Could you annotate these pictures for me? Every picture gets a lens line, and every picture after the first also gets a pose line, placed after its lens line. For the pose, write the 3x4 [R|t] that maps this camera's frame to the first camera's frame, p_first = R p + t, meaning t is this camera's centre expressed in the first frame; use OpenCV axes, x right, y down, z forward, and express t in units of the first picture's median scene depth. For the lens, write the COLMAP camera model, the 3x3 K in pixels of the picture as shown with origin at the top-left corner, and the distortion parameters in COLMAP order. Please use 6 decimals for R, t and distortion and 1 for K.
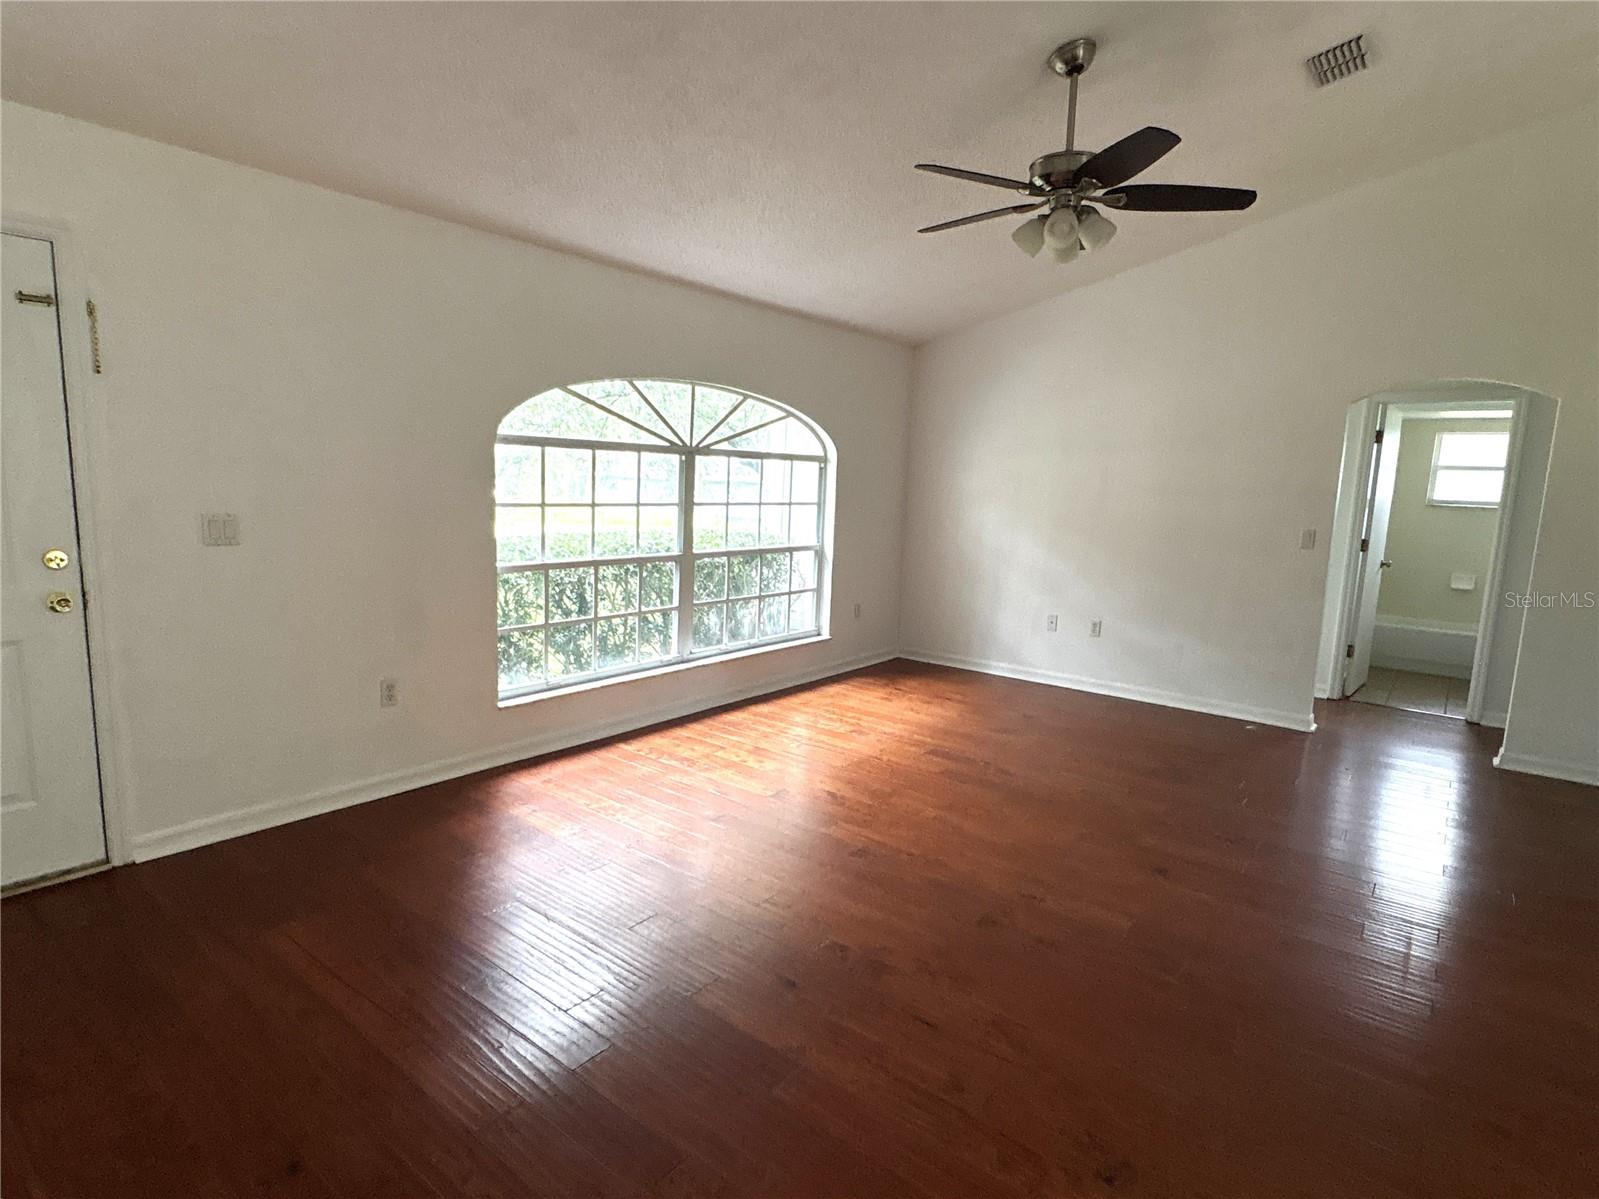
lens RADIAL K [[874.3, 0, 799.5], [0, 874.3, 599.5], [0, 0, 1]] dist [0.004150, 0.000476]
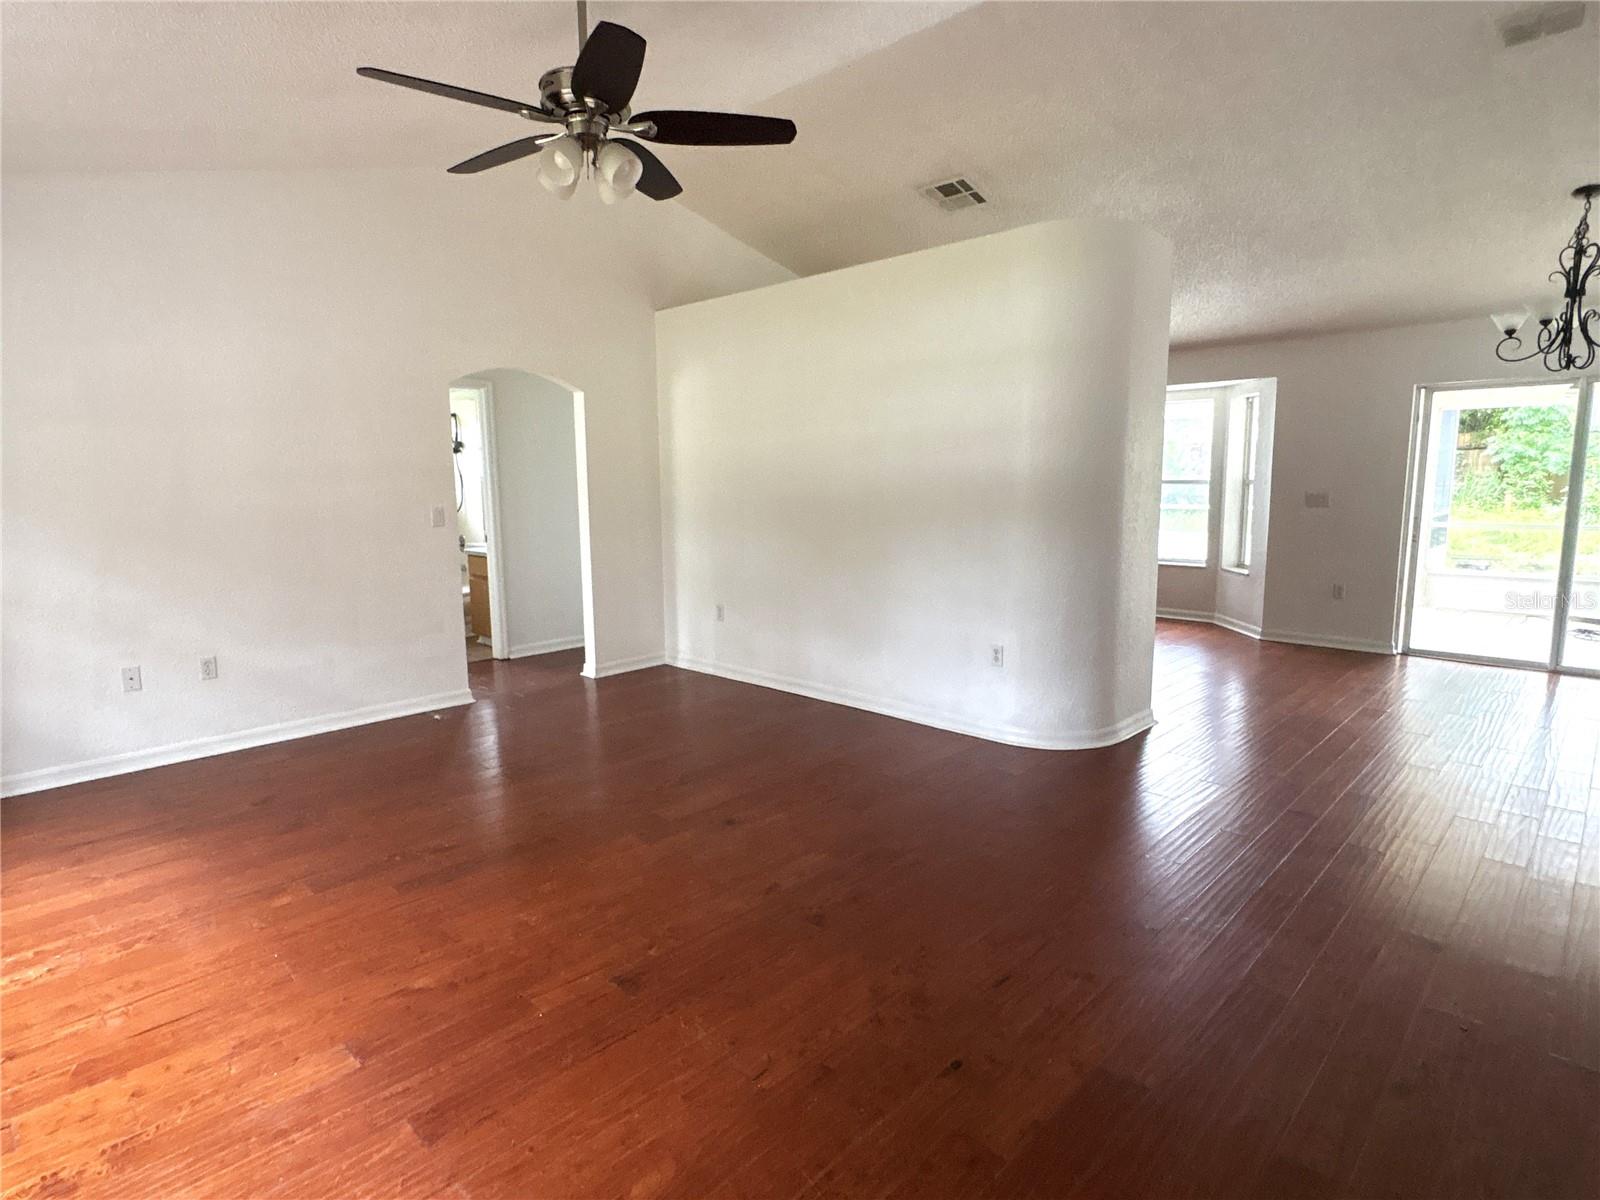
lens RADIAL K [[852.9, 0, 800.0], [0, 852.9, 600.0], [0, 0, 1]] dist [0.000476, -0.000430]
pose [[0.089204, -0.178140, 0.979953, -0.395862], [0.154882, 0.974388, 0.163030, -0.080522], [-0.983897, 0.137234, 0.114510, 0.532428]]
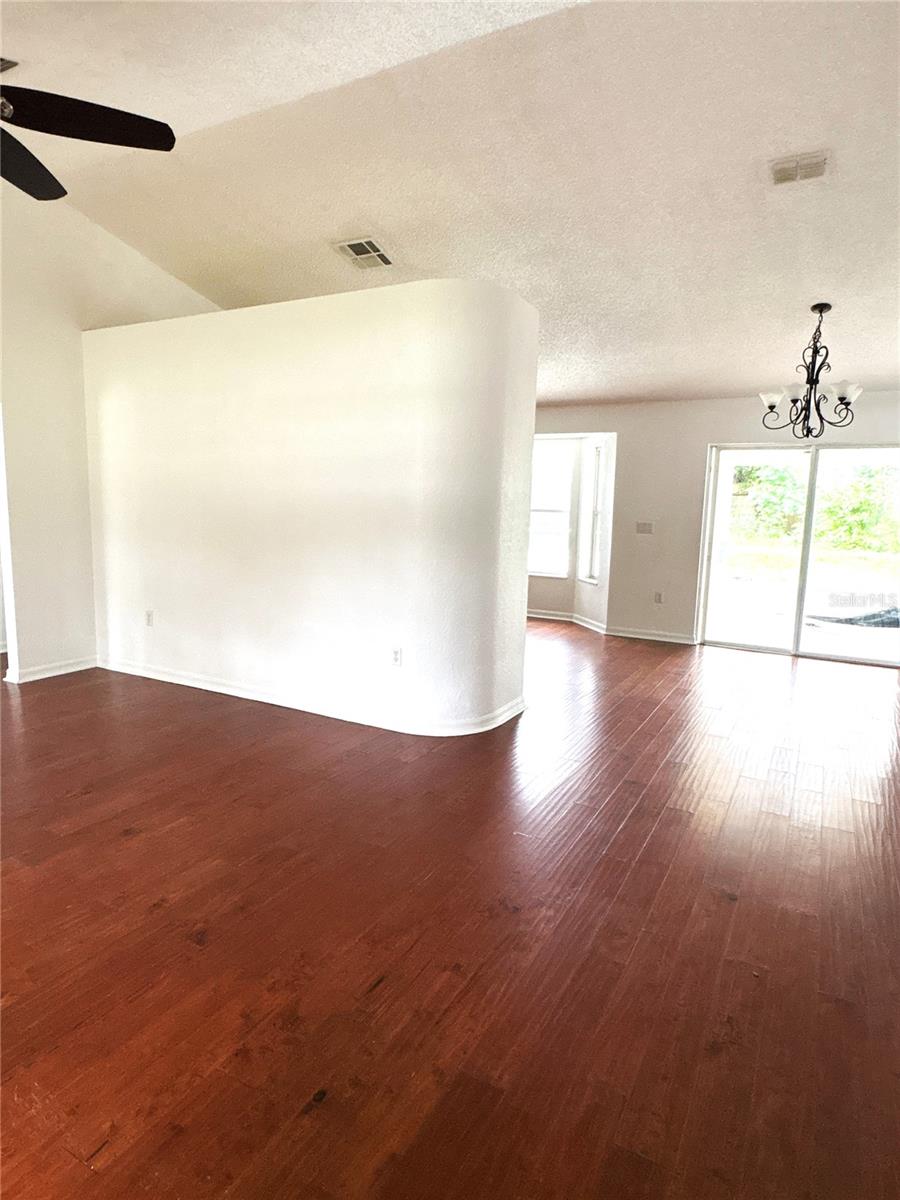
lens RADIAL K [[671.1, 0, 450.0], [0, 671.1, 600.0], [0, 0, 1]] dist [0.004065, 0.000251]
pose [[-0.170582, -0.180598, 0.968652, -0.293334], [0.107911, 0.973723, 0.200547, -0.067040], [-0.979417, 0.138738, -0.146611, 0.486277]]
